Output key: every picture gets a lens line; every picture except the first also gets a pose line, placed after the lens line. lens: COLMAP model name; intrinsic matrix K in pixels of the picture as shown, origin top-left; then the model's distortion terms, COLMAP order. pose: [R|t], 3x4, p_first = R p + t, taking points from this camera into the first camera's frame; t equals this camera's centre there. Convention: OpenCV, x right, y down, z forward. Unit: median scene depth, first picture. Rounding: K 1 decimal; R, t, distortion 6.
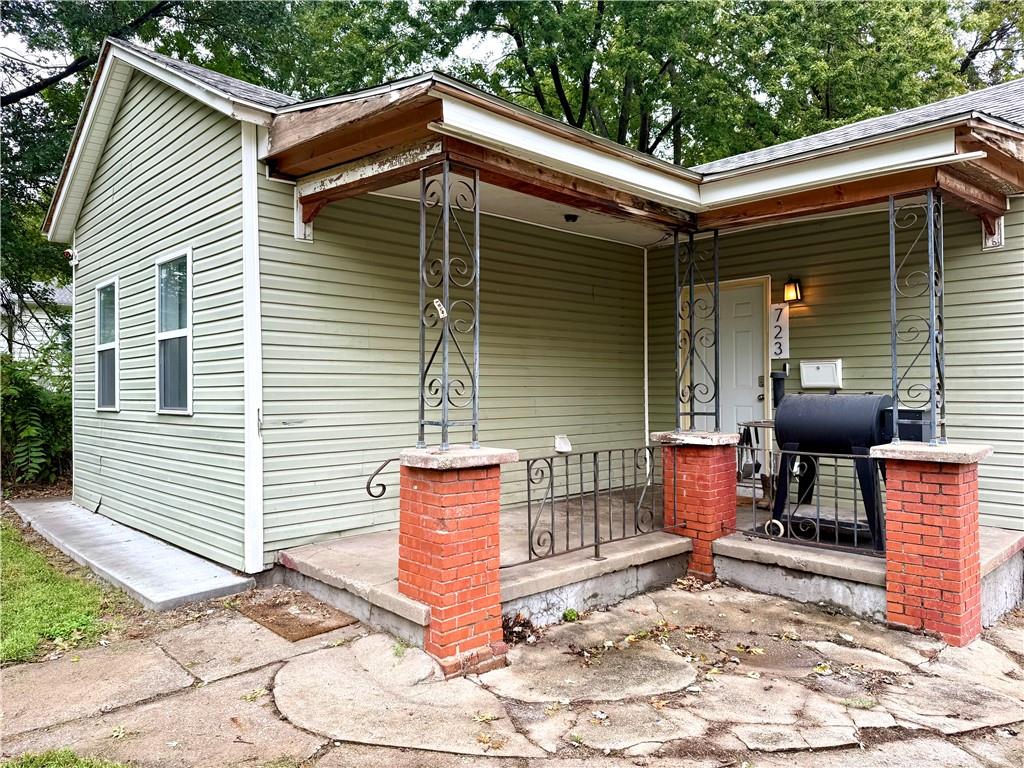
lens RADIAL K [[724.3, 0, 512.0], [0, 724.3, 384.0], [0, 0, 1]] dist [0.033548, 0.000436]
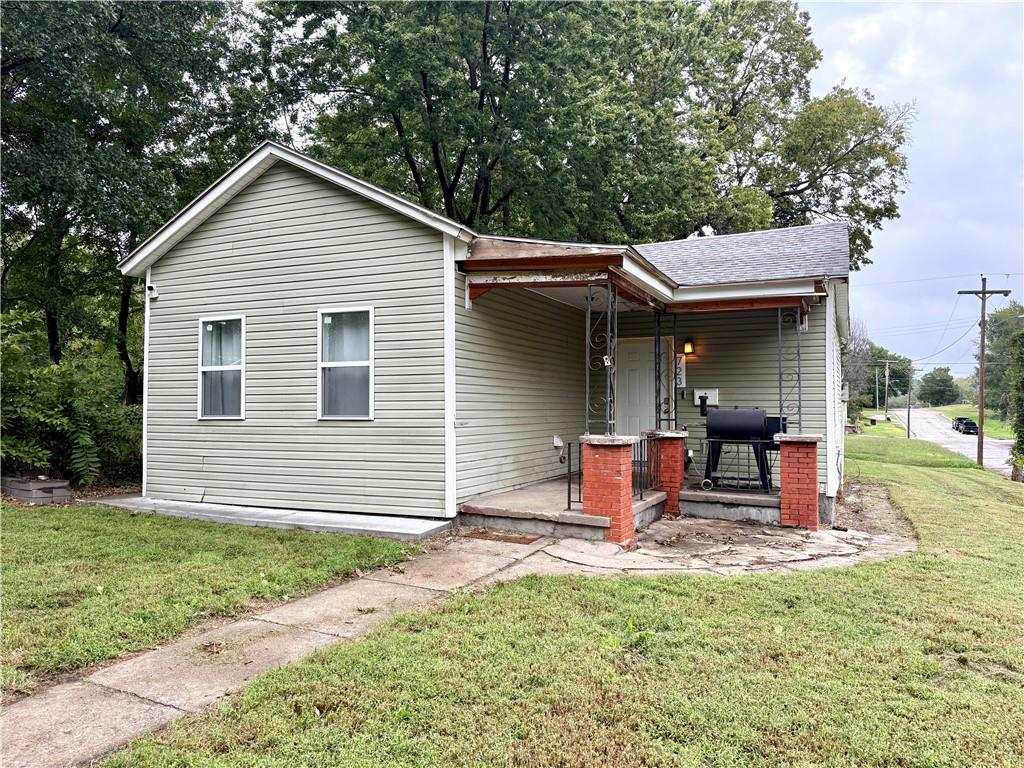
lens RADIAL K [[724.5, 0, 512.0], [0, 724.5, 384.0], [0, 0, 1]] dist [0.127531, -0.000476]
pose [[0.929643, 0.019454, 0.367946, -0.799250], [-0.010210, 0.999582, -0.027052, 0.007811], [-0.368319, 0.021392, 0.929453, -0.524099]]
